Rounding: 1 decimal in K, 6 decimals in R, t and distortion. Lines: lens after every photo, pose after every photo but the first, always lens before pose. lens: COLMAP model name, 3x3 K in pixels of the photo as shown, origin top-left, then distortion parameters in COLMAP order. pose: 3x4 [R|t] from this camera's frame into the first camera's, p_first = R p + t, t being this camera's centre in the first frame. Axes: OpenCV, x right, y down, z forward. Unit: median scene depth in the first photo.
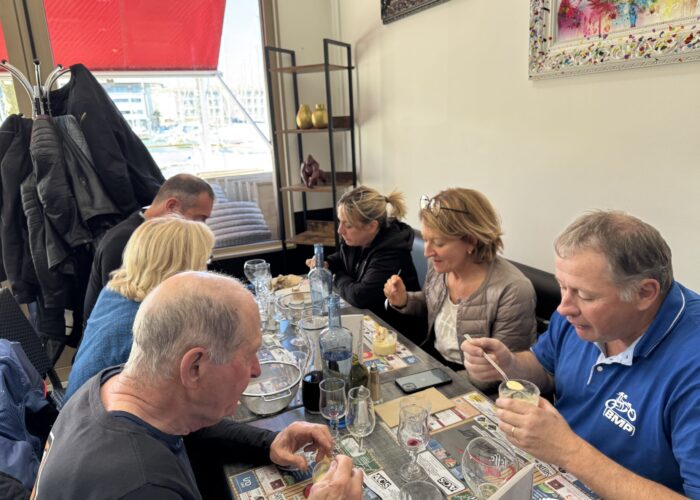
lens RADIAL K [[497.1, 0, 351.9], [0, 497.1, 255.8], [0, 0, 1]] dist [0.048980, -0.059468]
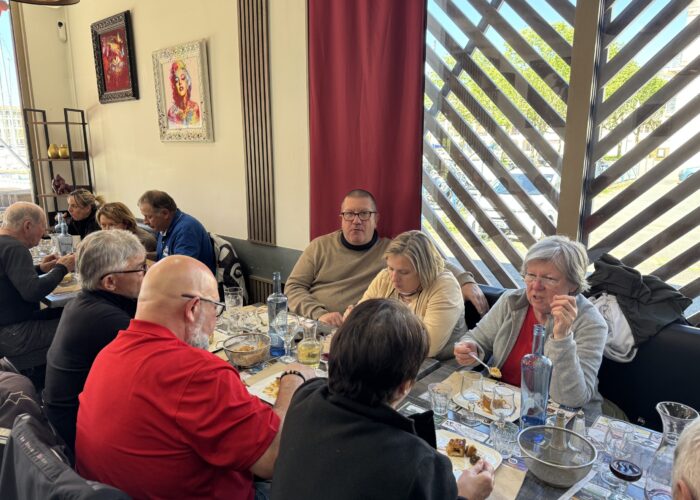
lens RADIAL K [[497.1, 0, 354.3], [0, 497.1, 252.5], [0, 0, 1]] dist [0.048980, -0.059468]
pose [[0.912676, -0.040788, 0.406644, 0.123038], [0.068828, 0.996135, -0.054561, 0.209436], [-0.402847, 0.077785, 0.911956, -0.872683]]
